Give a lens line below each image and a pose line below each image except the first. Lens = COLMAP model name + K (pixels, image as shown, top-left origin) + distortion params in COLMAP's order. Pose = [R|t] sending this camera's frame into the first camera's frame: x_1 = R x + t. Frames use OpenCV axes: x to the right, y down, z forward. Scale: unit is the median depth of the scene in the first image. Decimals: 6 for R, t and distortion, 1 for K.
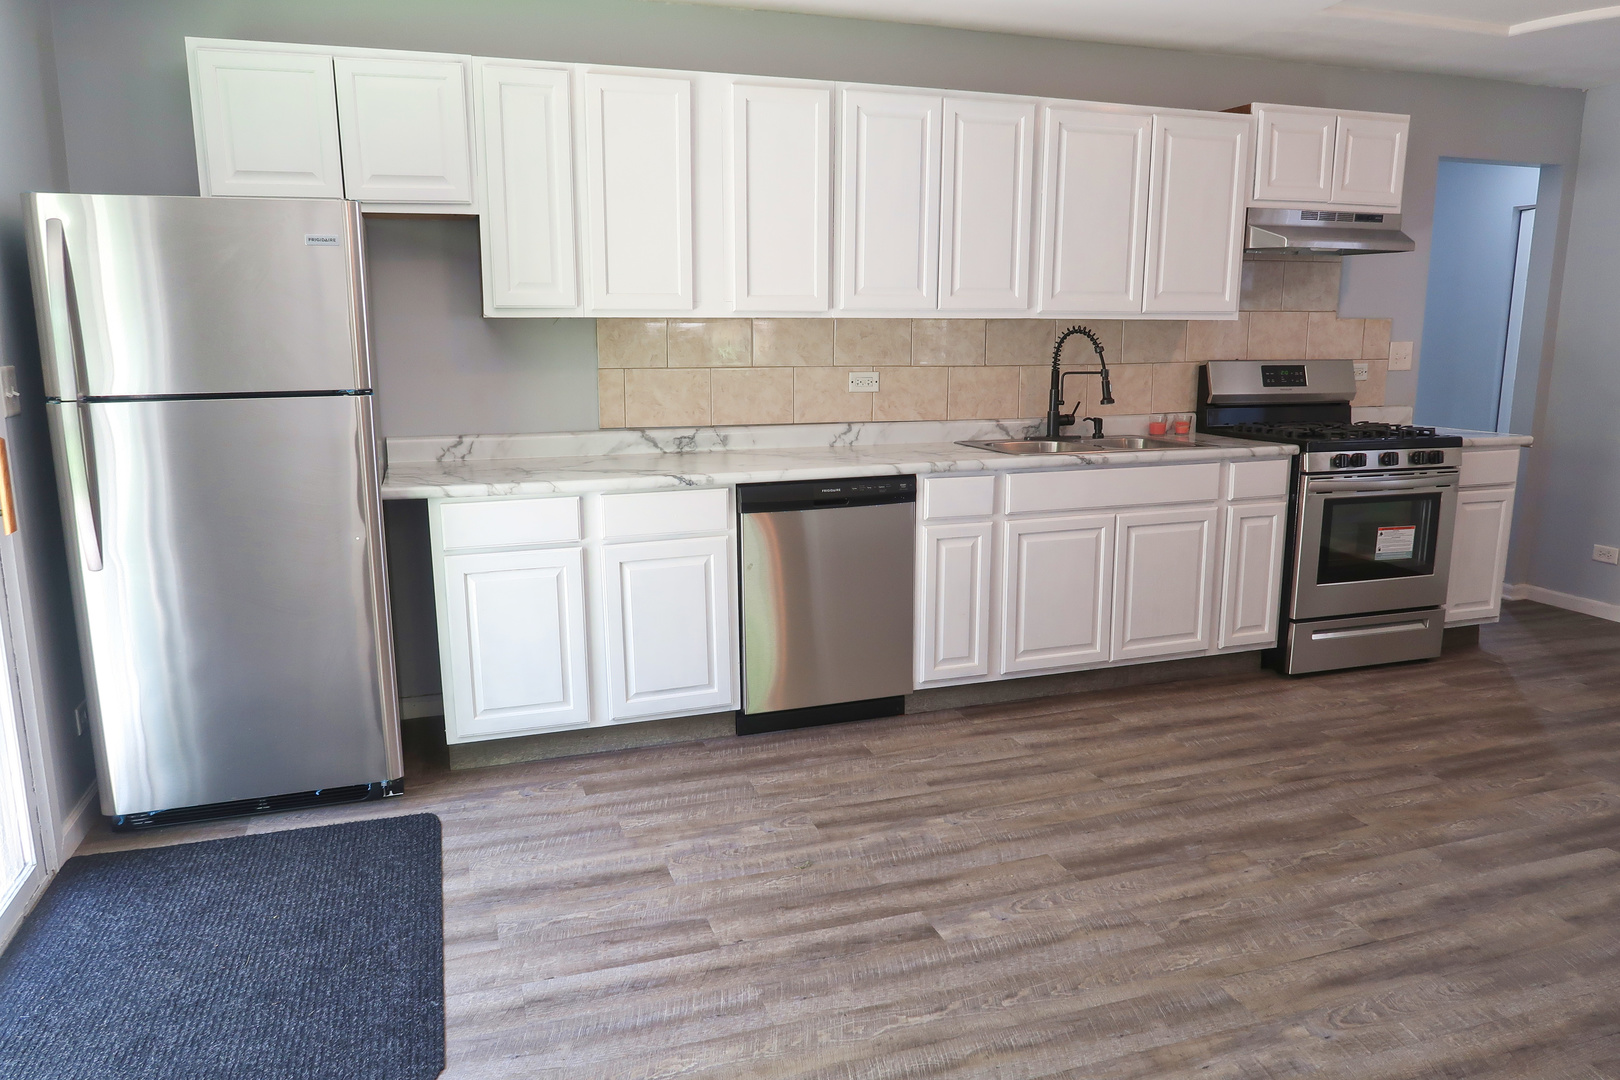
lens RADIAL K [[1126.6, 0, 810.2], [0, 1126.6, 538.9], [0, 0, 1]] dist [-0.016492, 0.005492]
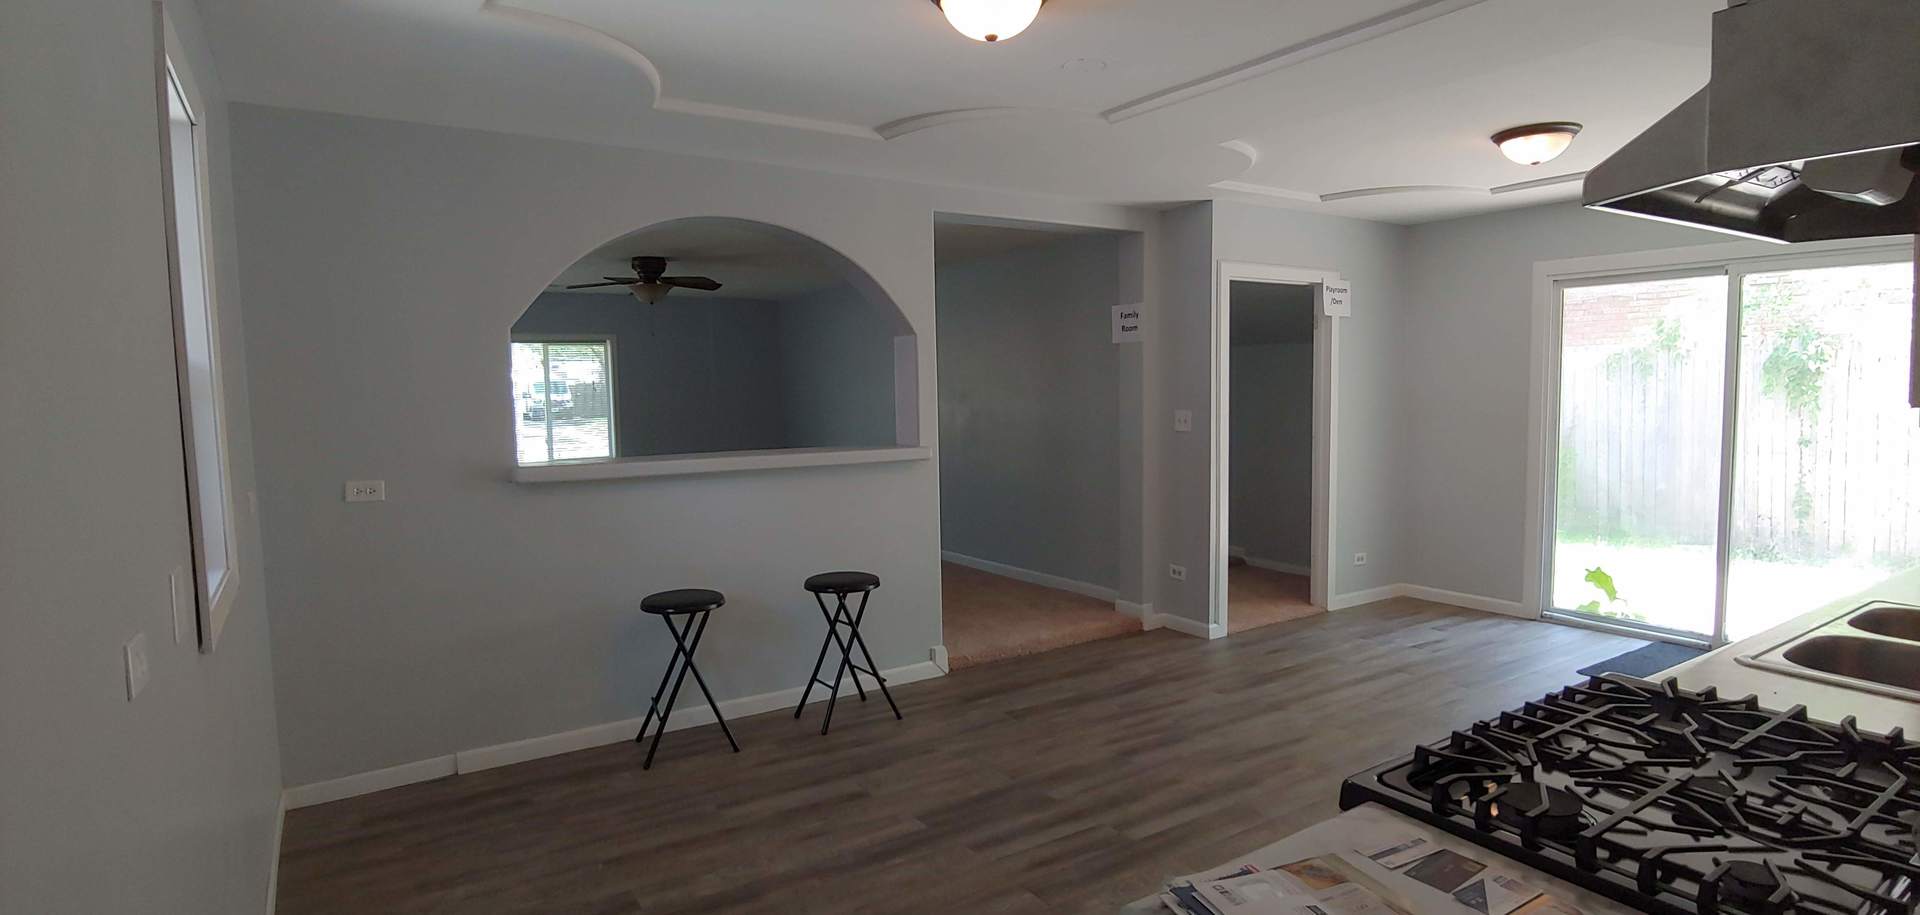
lens RADIAL K [[970.8, 0, 967.1], [0, 970.8, 461.2], [0, 0, 1]] dist [-0.015902, 0.005520]
pose [[-0.967712, 0.035790, -0.249505, 0.881417], [-0.032839, 0.963529, 0.265582, -0.299496], [0.249910, 0.265200, -0.931243, 1.414693]]
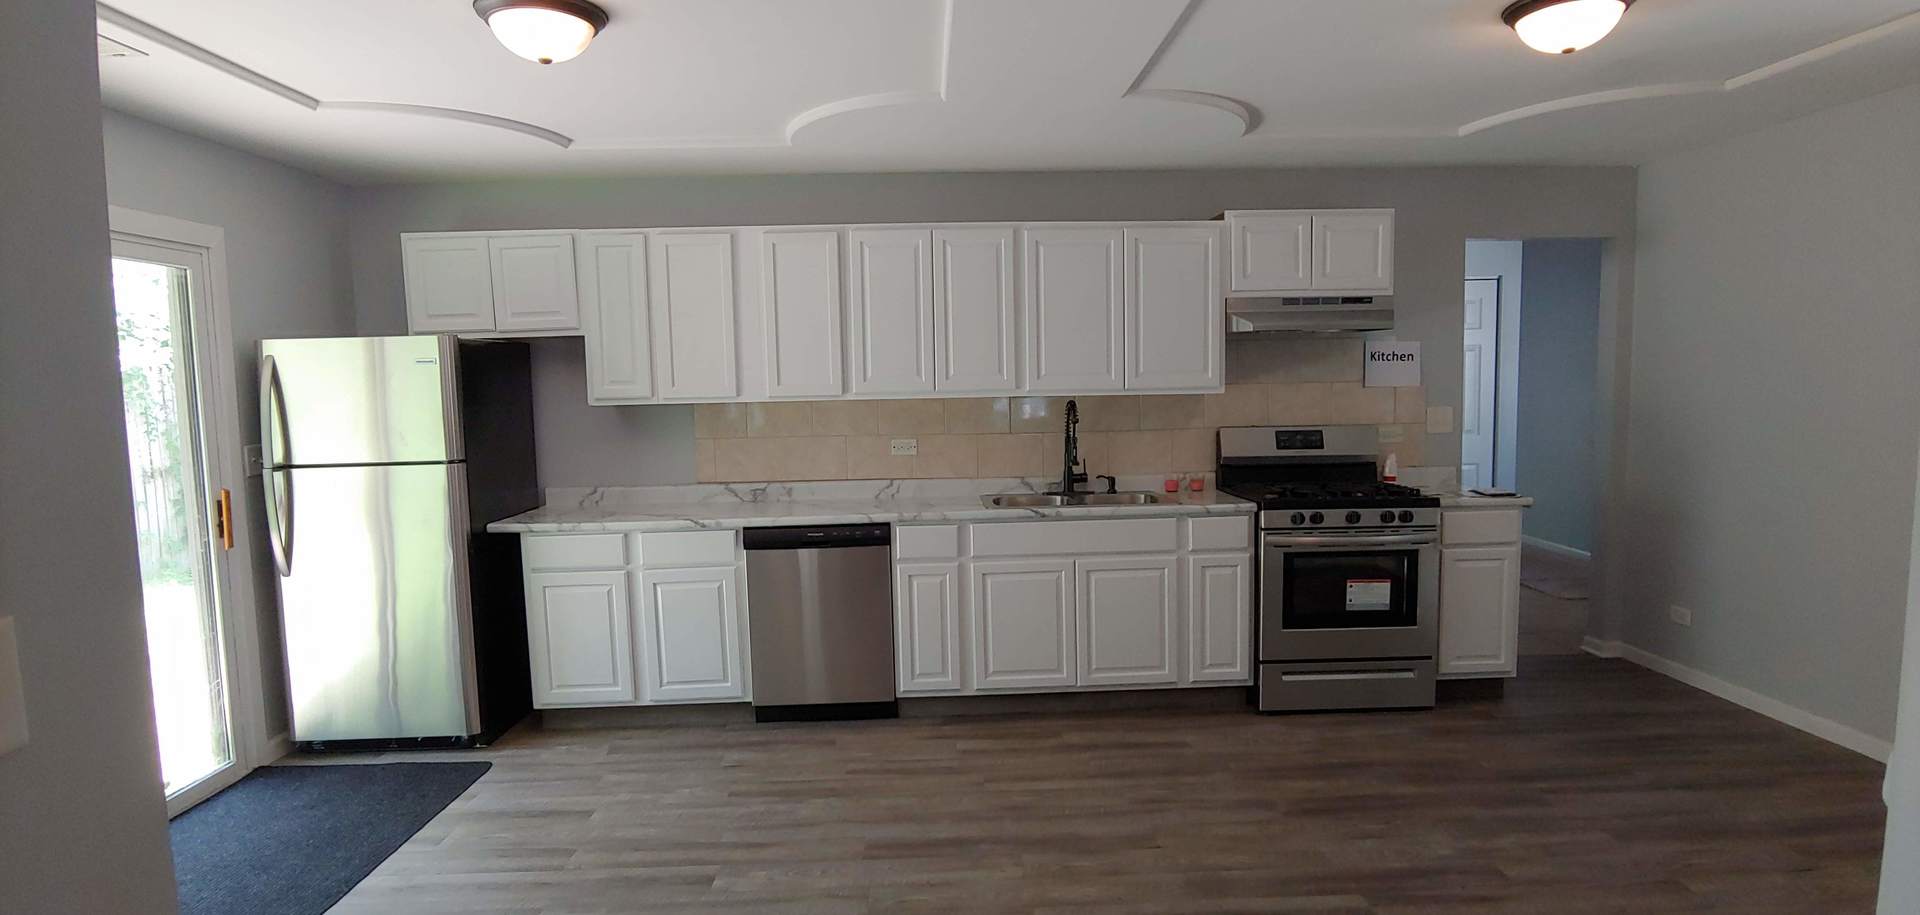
lens RADIAL K [[970.8, 0, 962.2], [0, 970.8, 457.5], [0, 0, 1]] dist [-0.015902, 0.005520]
pose [[0.955659, 0.005211, -0.294429, 0.482960], [-0.035969, 0.994422, -0.099148, -0.024723], [0.292270, 0.105342, 0.950516, -0.018985]]
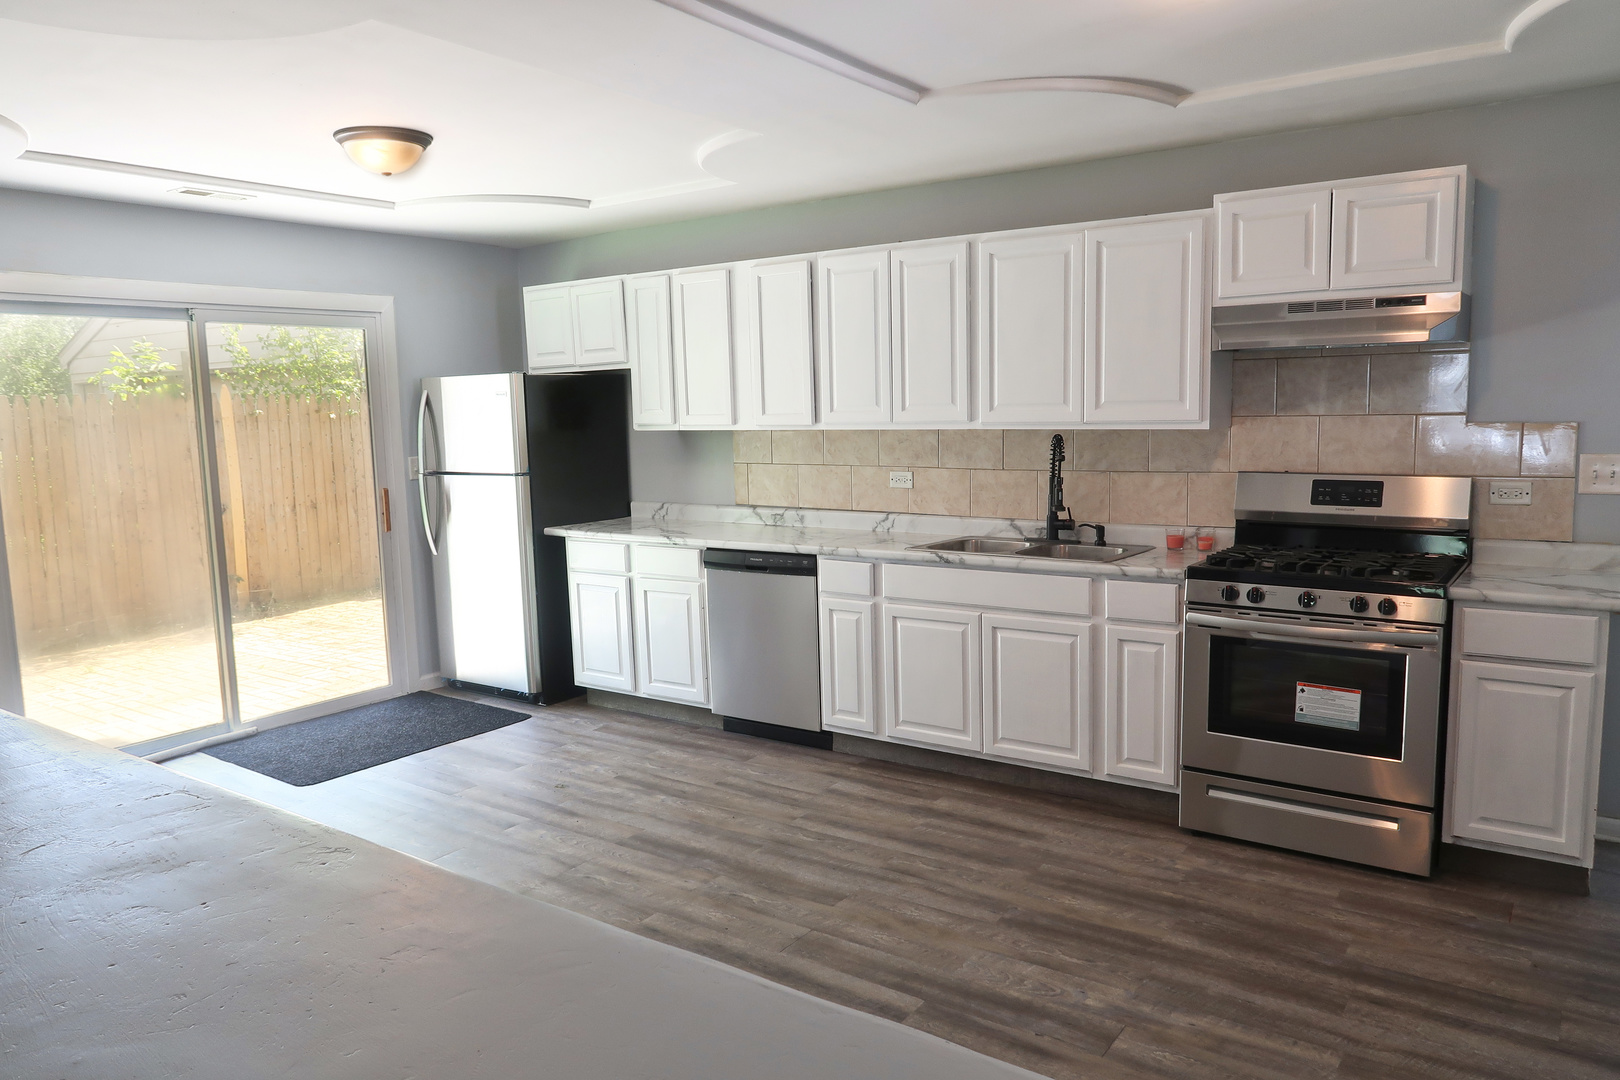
lens RADIAL K [[1126.6, 0, 808.3], [0, 1126.6, 538.1], [0, 0, 1]] dist [-0.016492, 0.005492]
pose [[0.575952, 0.084428, -0.813112, 1.089871], [-0.132334, 0.991163, 0.009179, -0.084533], [0.806701, 0.102316, 0.582035, 0.254015]]
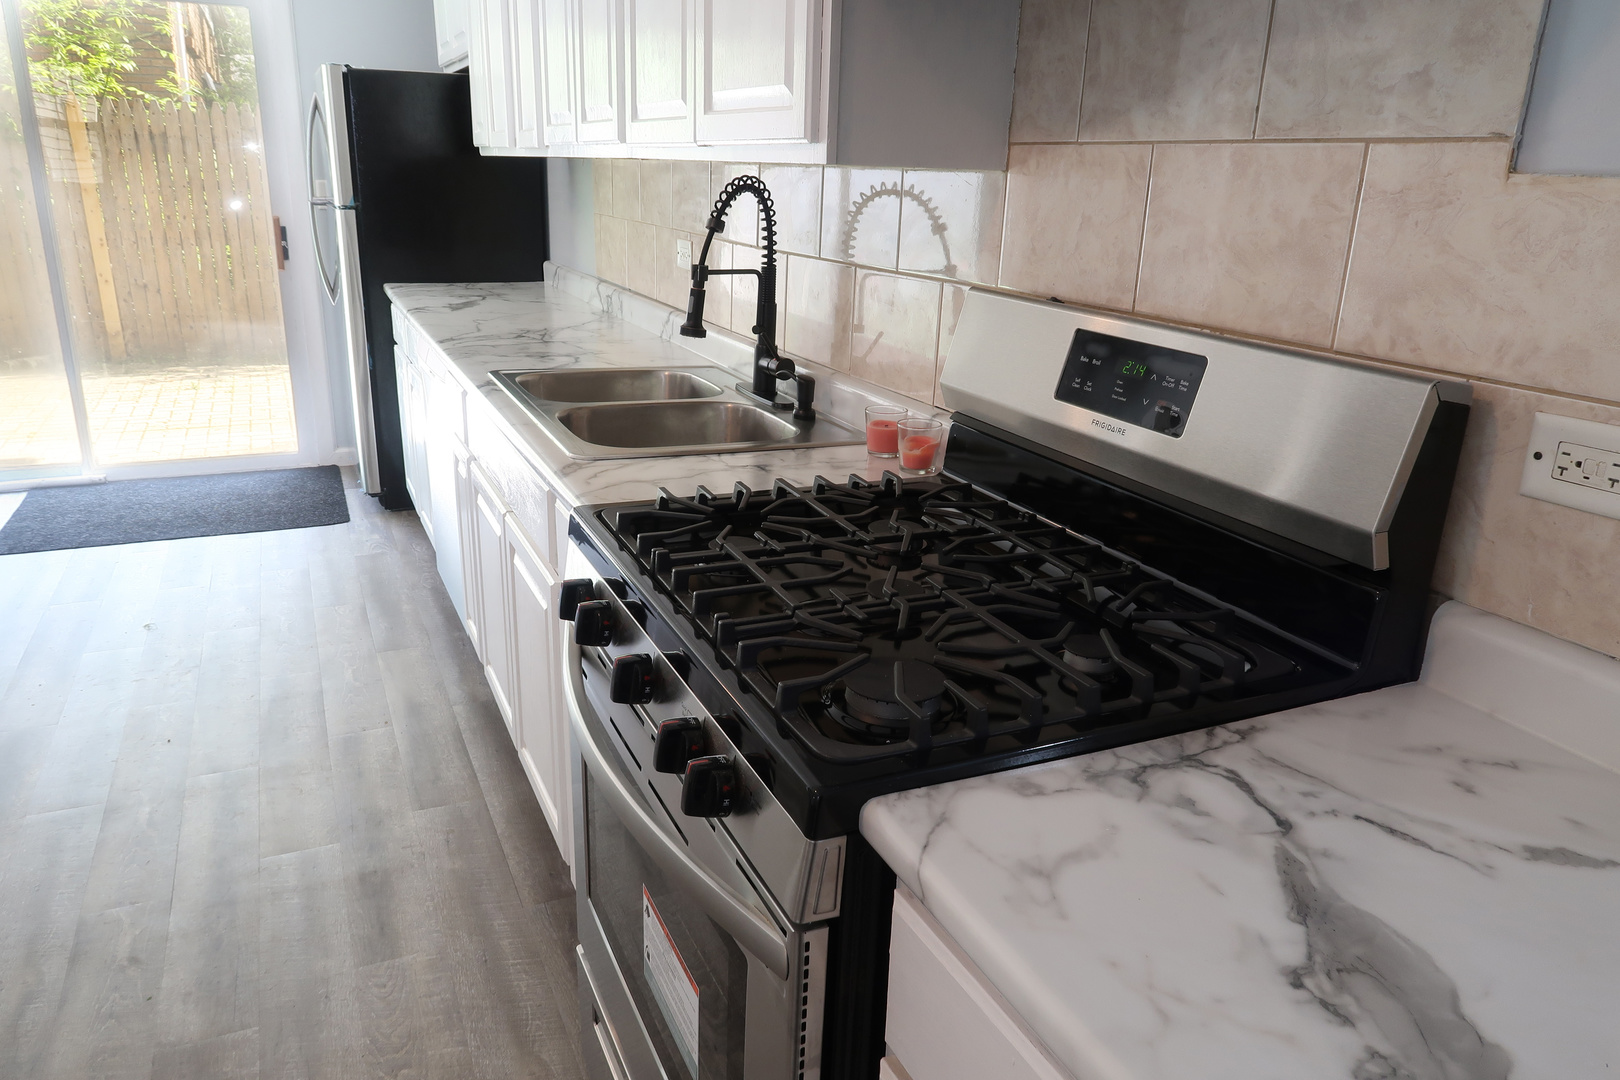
lens RADIAL K [[1126.6, 0, 802.1], [0, 1126.6, 535.8], [0, 0, 1]] dist [-0.016492, 0.005492]
pose [[0.099650, 0.310892, -0.945207, 0.865054], [-0.220165, 0.933279, 0.283758, -0.213739], [0.970359, 0.179825, 0.161449, 1.109154]]
